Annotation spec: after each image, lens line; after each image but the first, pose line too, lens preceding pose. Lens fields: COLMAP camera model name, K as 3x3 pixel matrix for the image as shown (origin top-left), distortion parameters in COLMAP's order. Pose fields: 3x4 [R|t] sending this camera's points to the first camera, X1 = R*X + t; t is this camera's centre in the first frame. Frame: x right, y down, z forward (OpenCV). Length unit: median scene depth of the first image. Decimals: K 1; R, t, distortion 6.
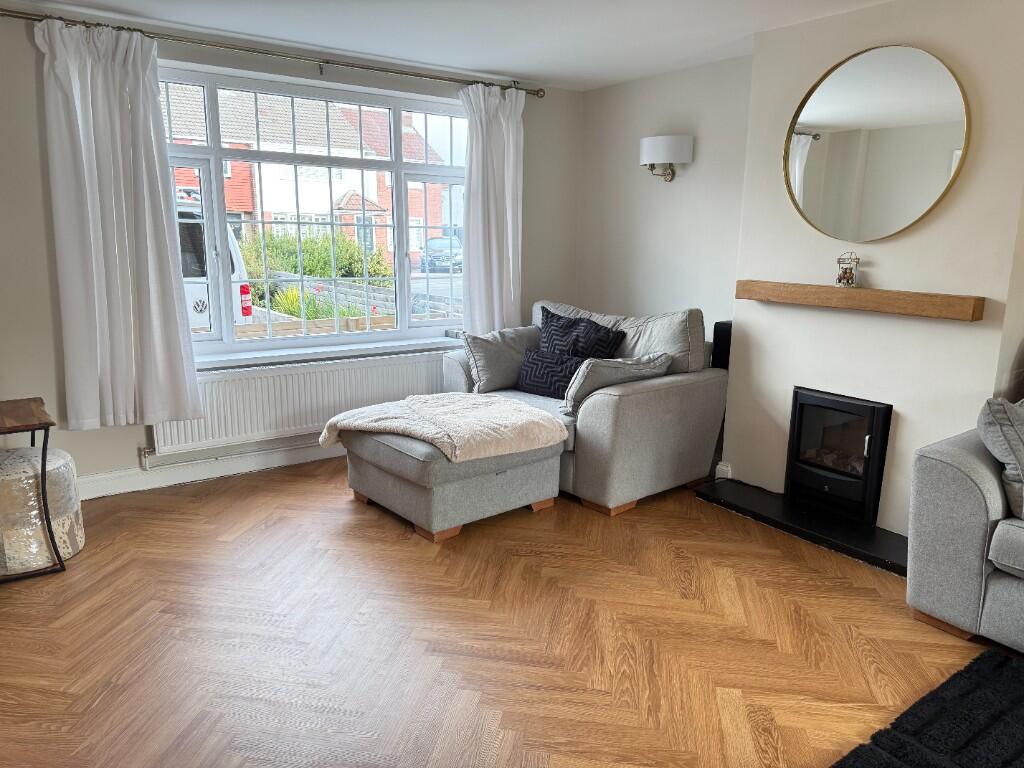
lens RADIAL K [[728.1, 0, 512.0], [0, 728.1, 384.0], [0, 0, 1]] dist [0.155986, -0.209437]
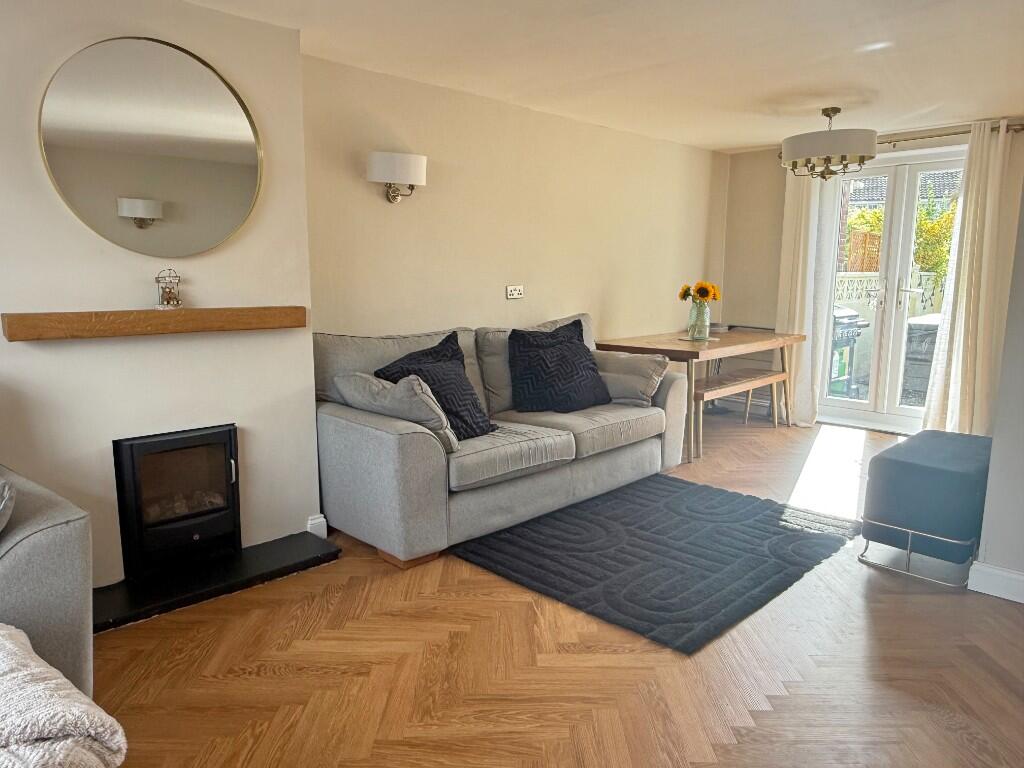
lens RADIAL K [[728.3, 0, 512.0], [0, 728.3, 384.0], [0, 0, 1]] dist [0.001100, -0.000065]
pose [[-0.154575, -0.169179, 0.973388, -0.483976], [0.197475, 0.960058, 0.198222, -0.142673], [-0.968044, 0.222860, -0.114992, 0.766332]]
